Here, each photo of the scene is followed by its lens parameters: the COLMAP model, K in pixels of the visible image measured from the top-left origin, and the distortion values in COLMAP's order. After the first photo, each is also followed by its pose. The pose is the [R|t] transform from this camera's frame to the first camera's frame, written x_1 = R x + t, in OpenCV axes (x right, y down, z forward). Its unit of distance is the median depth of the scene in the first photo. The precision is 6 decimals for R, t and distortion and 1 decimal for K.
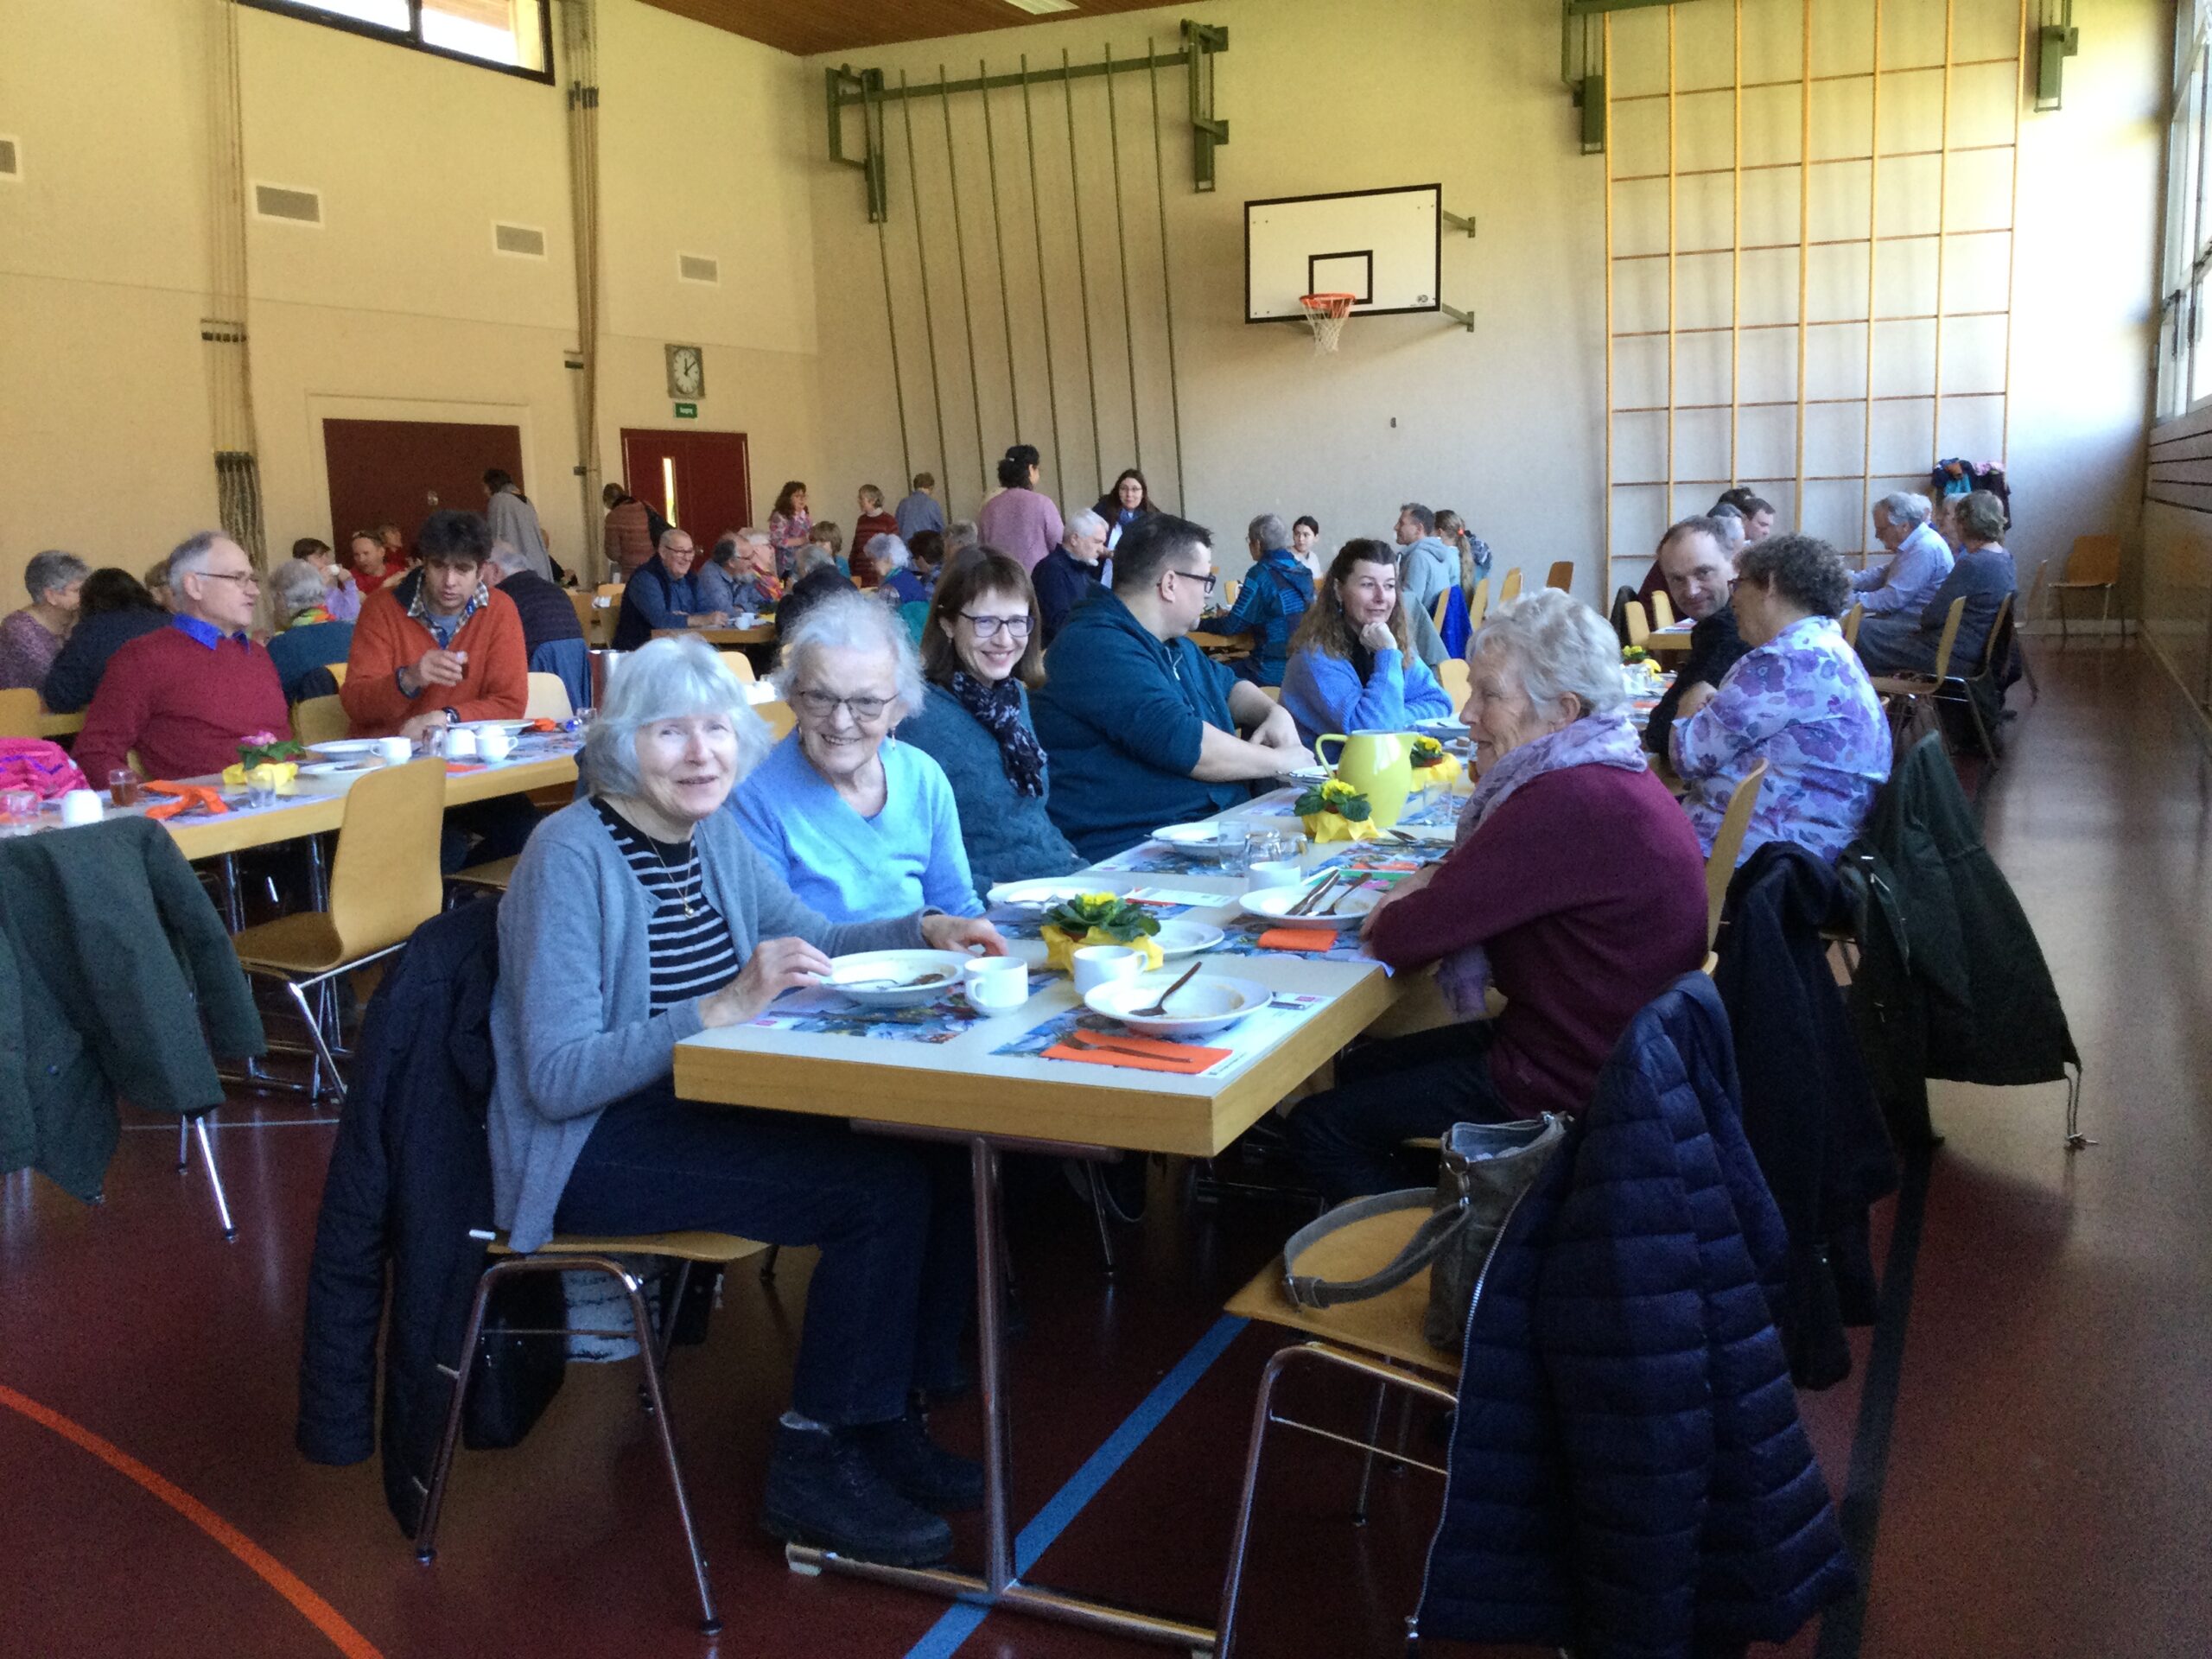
lens RADIAL K [[1978.2, 0, 1111.8], [0, 1978.2, 829.3], [0, 0, 1]] dist [0.036841, -0.019445]
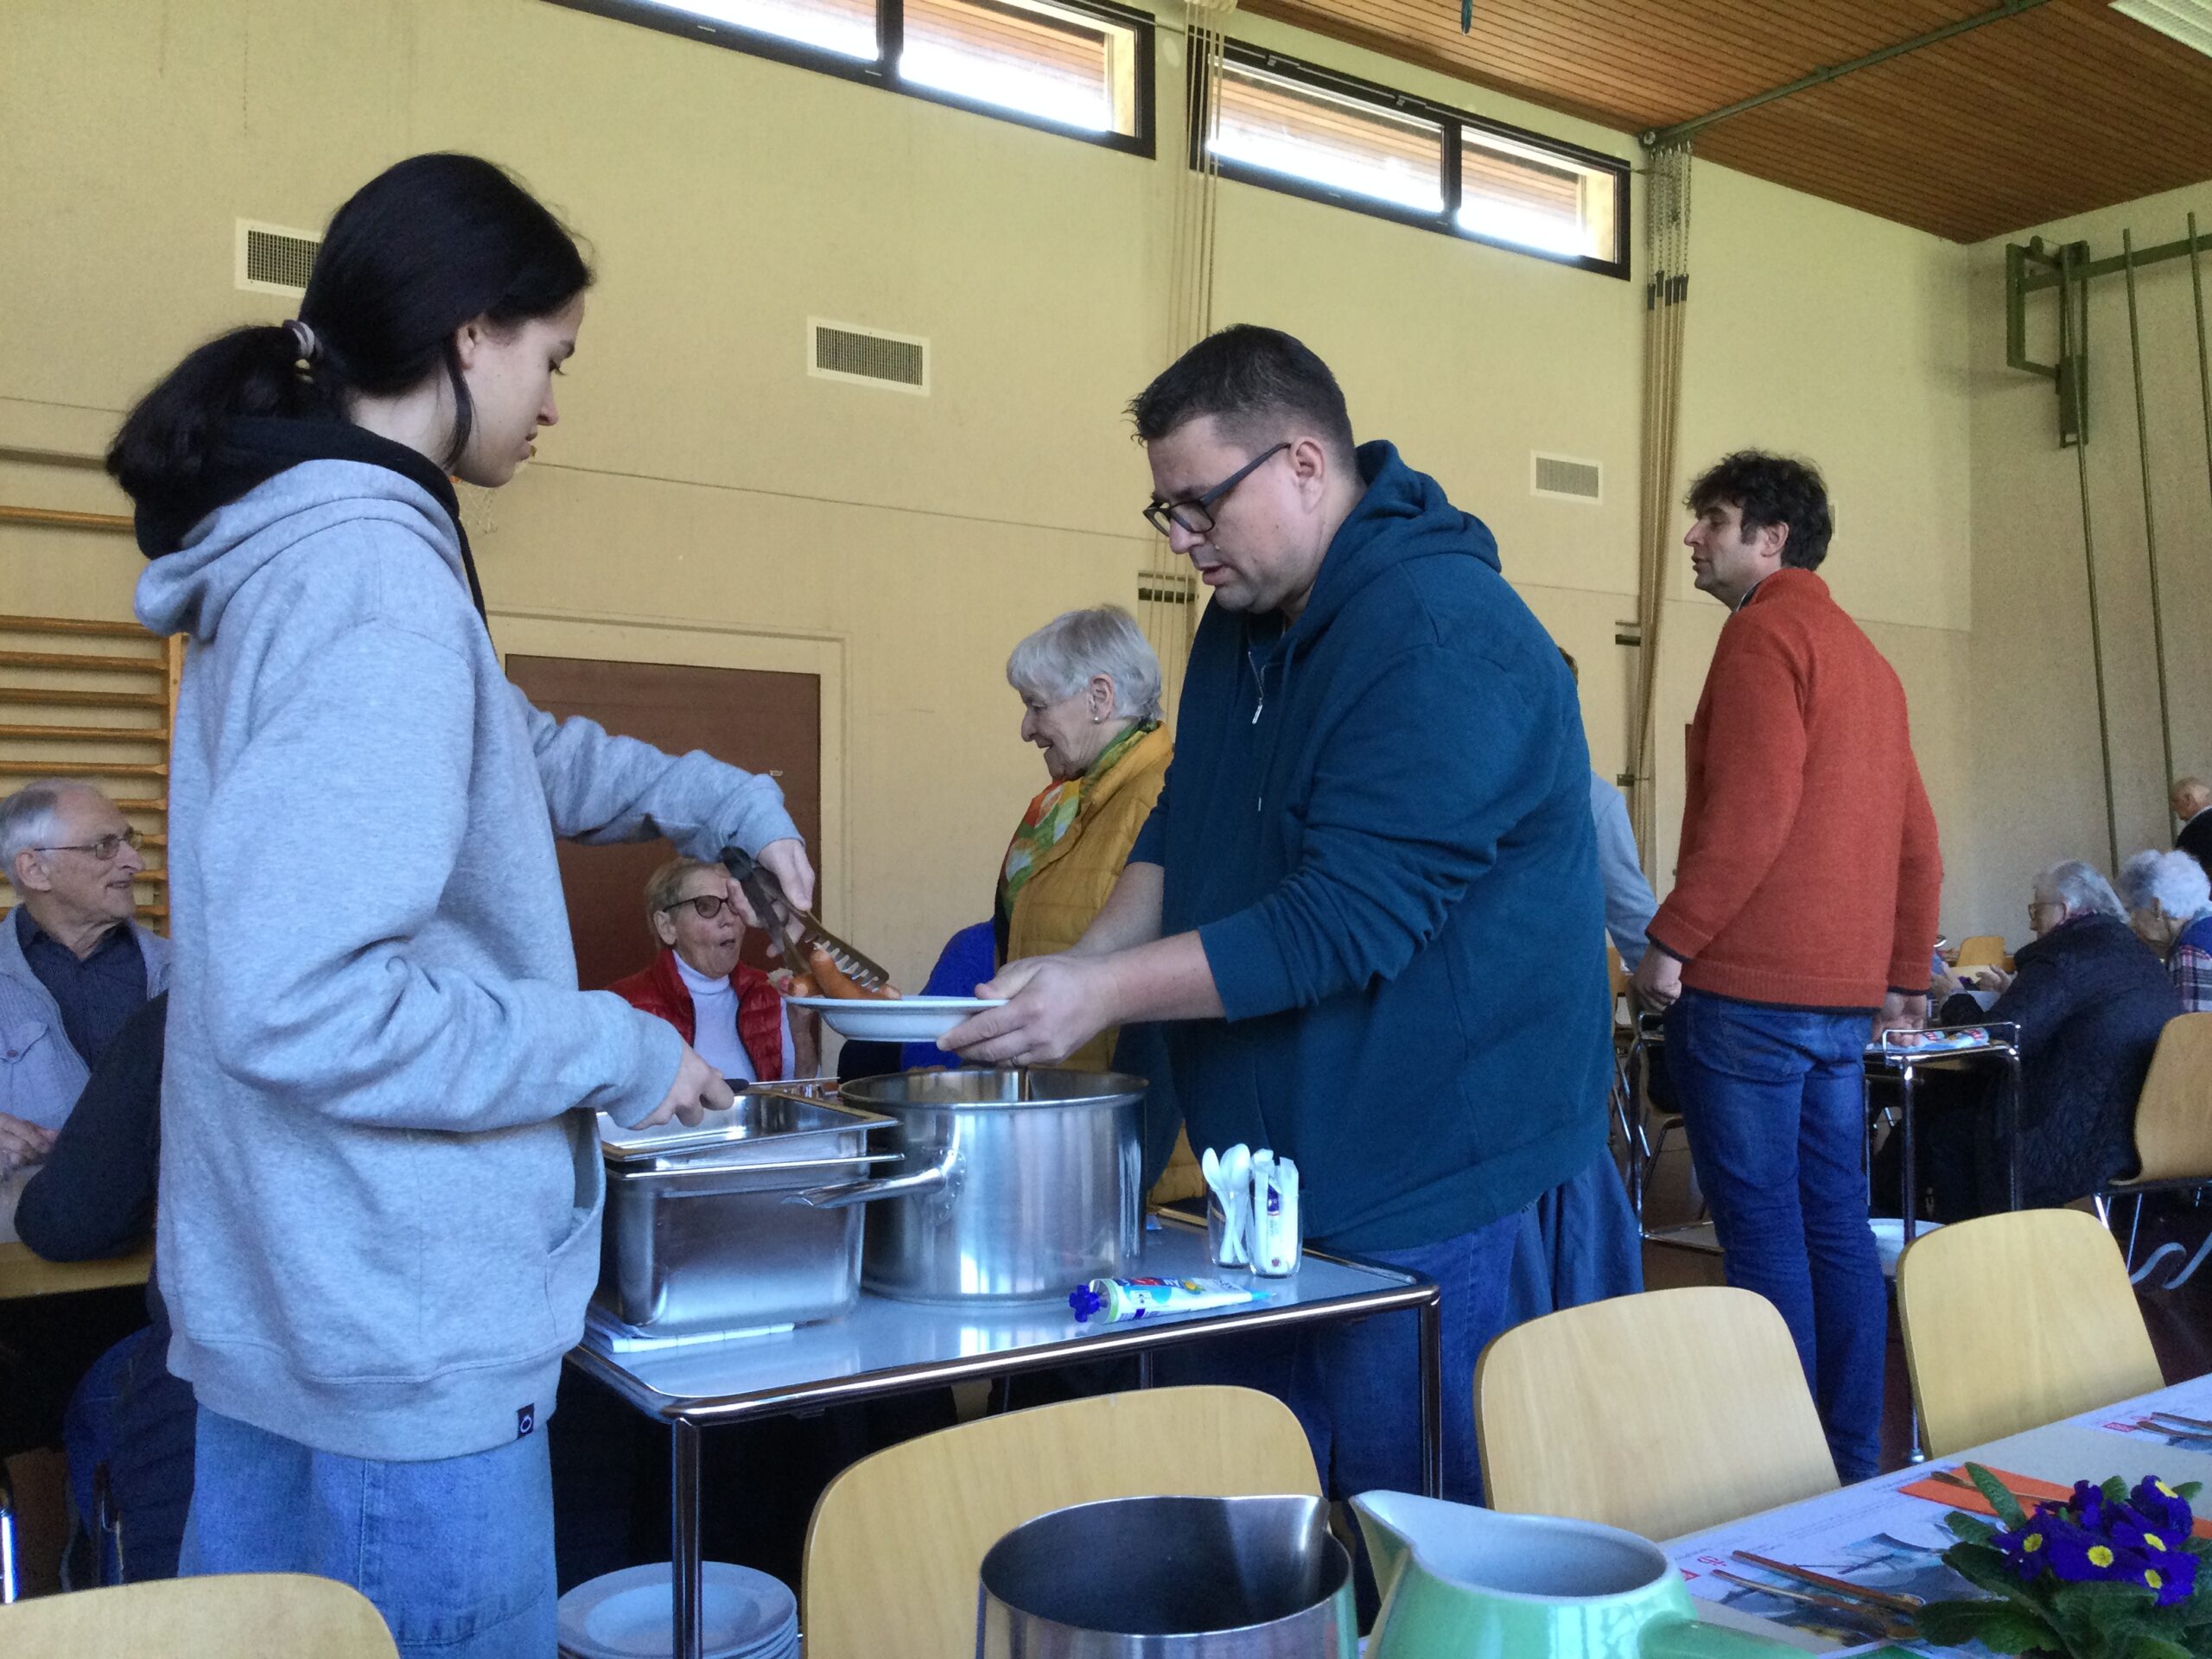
lens RADIAL K [[1978.2, 0, 1107.3], [0, 1978.2, 842.4], [0, 0, 1]] dist [0.036841, -0.019445]
pose [[0.866006, 0.021461, -0.499573, -0.067234], [-0.102653, 0.985429, -0.135616, -0.038862], [0.489383, 0.168727, 0.855591, 0.282612]]
